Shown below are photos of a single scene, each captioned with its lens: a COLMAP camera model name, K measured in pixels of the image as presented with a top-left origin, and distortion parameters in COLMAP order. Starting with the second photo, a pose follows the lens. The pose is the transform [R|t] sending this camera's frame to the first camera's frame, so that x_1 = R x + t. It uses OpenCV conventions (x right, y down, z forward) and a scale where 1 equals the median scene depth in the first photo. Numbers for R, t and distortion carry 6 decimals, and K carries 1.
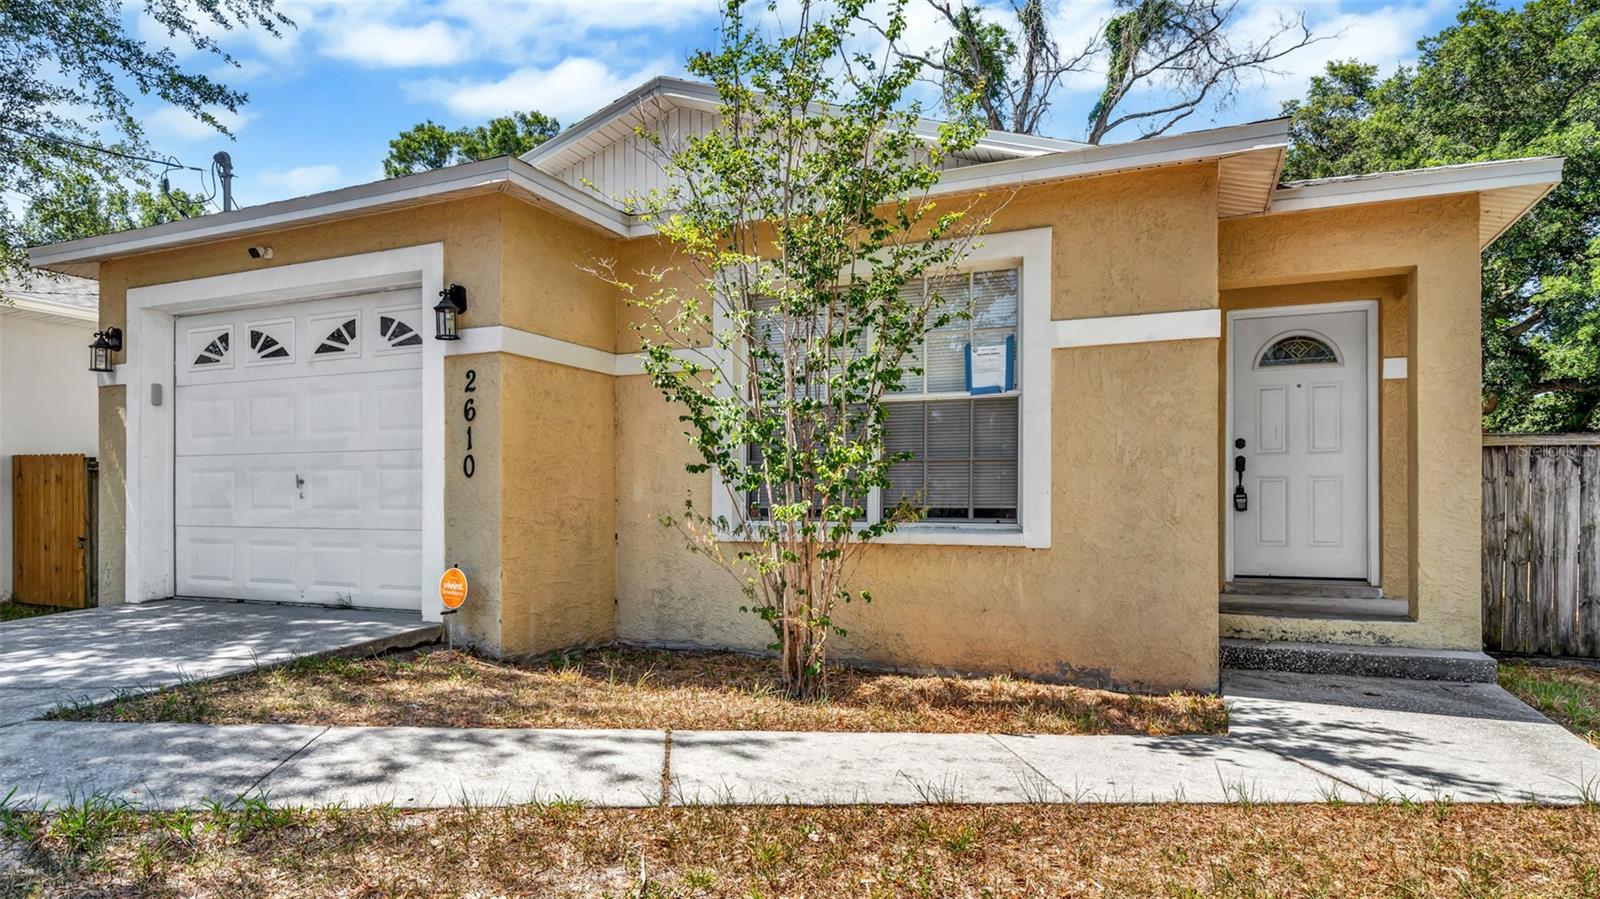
lens RADIAL K [[898.7, 0, 767.2], [0, 898.7, 495.7], [0, 0, 1]] dist [-0.000139, 0.004545]
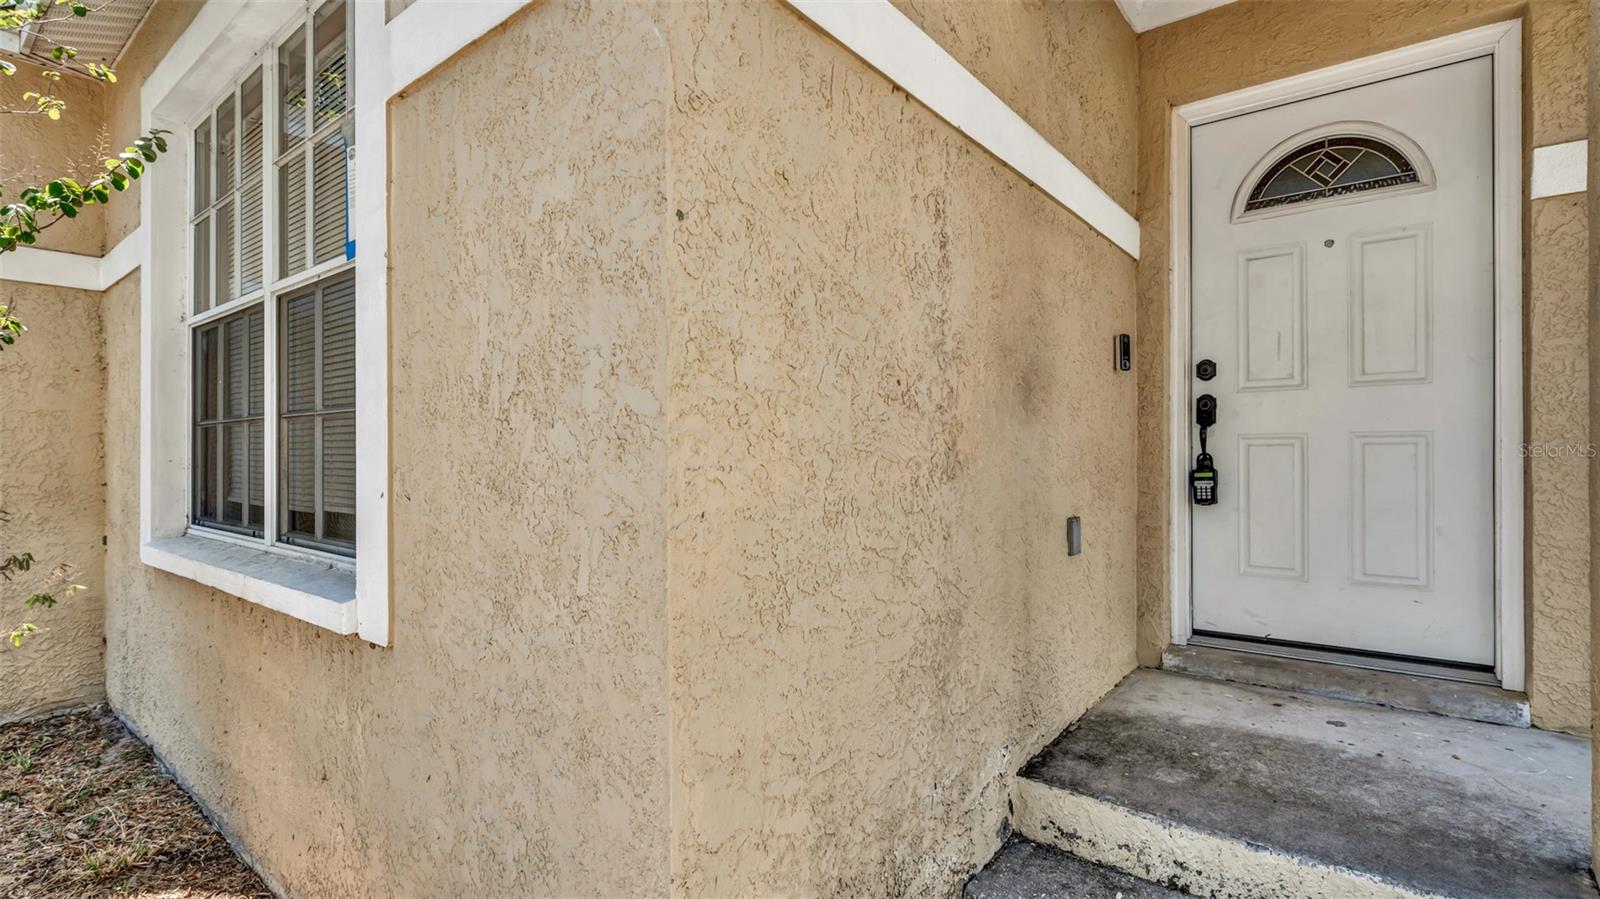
lens RADIAL K [[753.2, 0, 797.4], [0, 753.2, 452.9], [0, 0, 1]] dist [0.002675, 0.001717]
pose [[0.975222, -0.006321, -0.221138, 0.457056], [0.007495, 0.999962, 0.004471, -0.017617], [0.221102, -0.006018, 0.975232, 0.619455]]
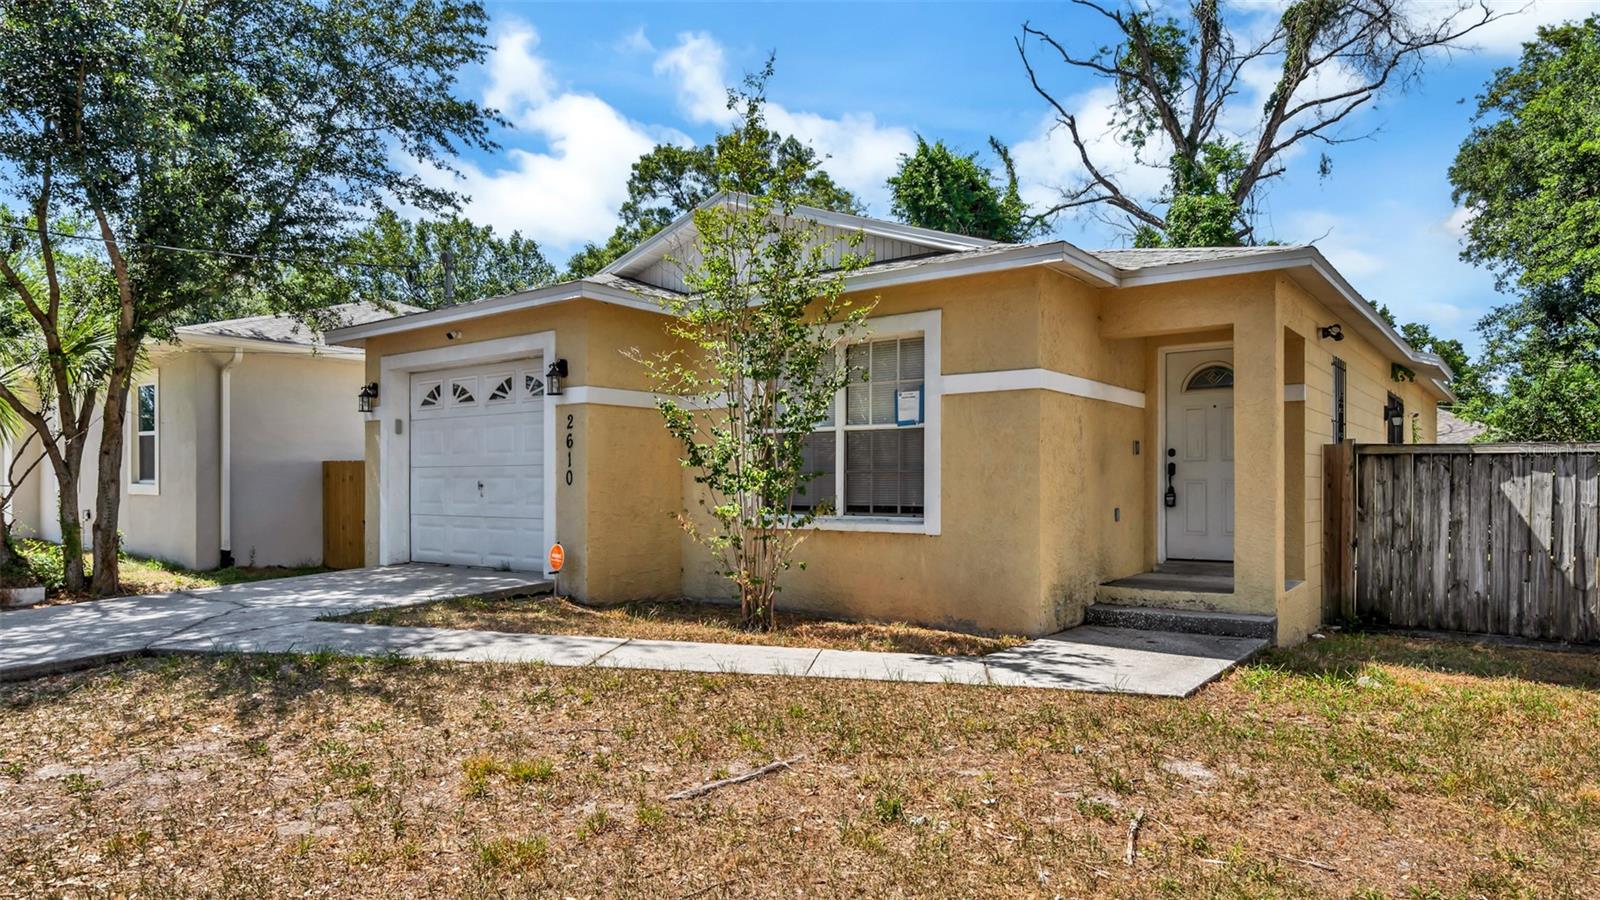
lens RADIAL K [[898.7, 0, 835.3], [0, 898.7, 476.4], [0, 0, 1]] dist [-0.000139, 0.004545]
pose [[0.980880, -0.002685, -0.194595, 0.359284], [0.002057, 0.999992, -0.003432, -0.025079], [0.194603, 0.002966, 0.980878, -0.360066]]
